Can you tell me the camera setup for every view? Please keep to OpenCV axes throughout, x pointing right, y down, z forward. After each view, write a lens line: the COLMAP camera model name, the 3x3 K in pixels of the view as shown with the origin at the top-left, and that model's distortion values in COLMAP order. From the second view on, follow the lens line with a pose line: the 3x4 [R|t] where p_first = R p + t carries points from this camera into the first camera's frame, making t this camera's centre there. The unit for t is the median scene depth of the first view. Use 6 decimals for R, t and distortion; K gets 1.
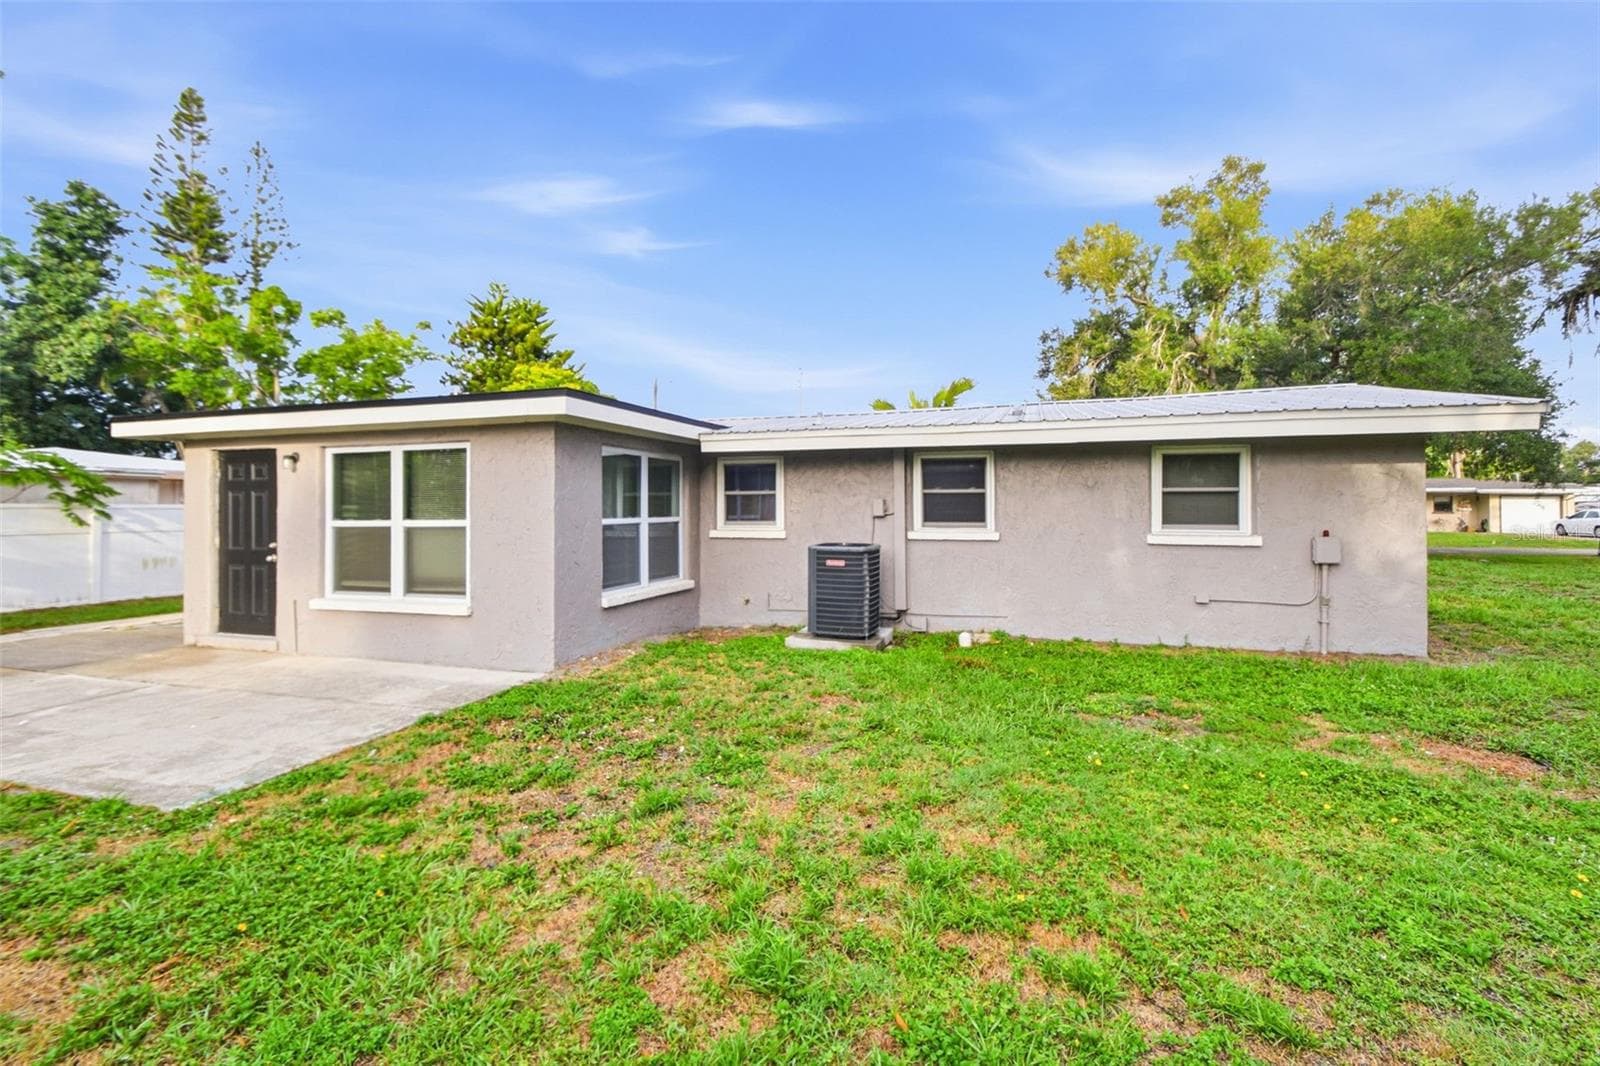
lens RADIAL K [[720.2, 0, 797.5], [0, 720.2, 500.2], [0, 0, 1]] dist [0.030032, -0.018424]
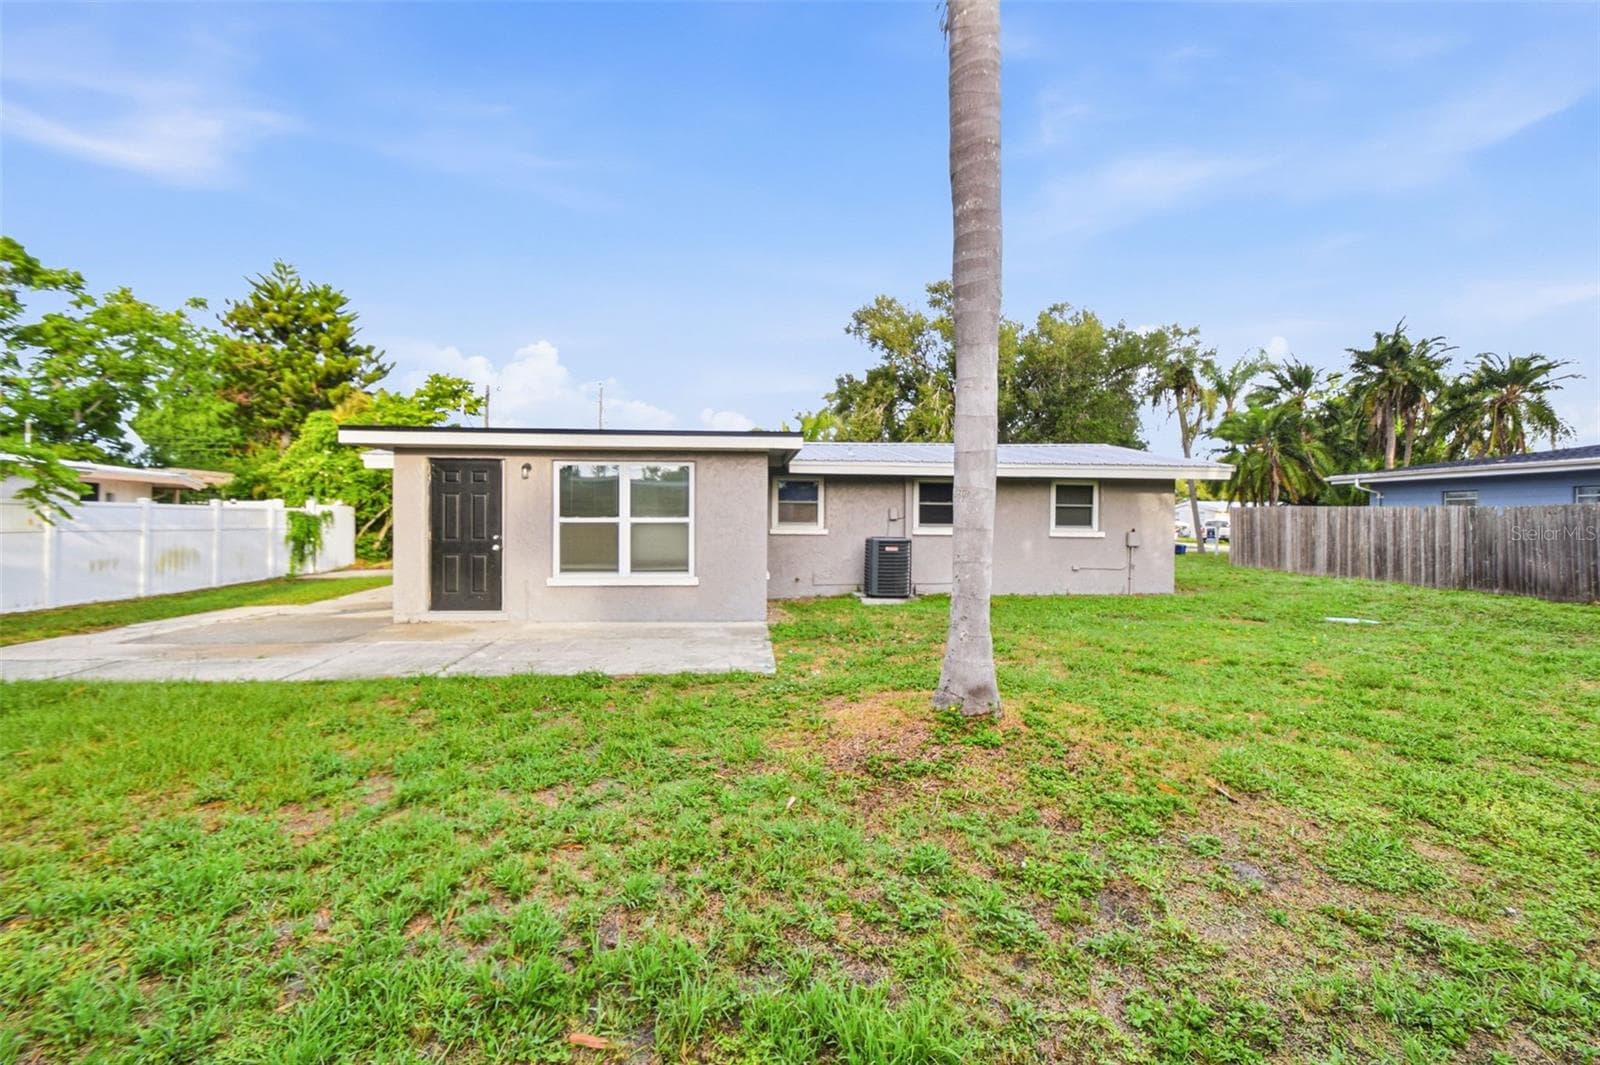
lens RADIAL K [[702.8, 0, 797.7], [0, 702.8, 518.0], [0, 0, 1]] dist [0.027941, -0.016027]
pose [[0.920079, 0.011257, 0.391572, -0.593333], [-0.014728, 0.999874, 0.005861, 0.012241], [-0.391456, -0.011160, 0.920129, -0.252072]]
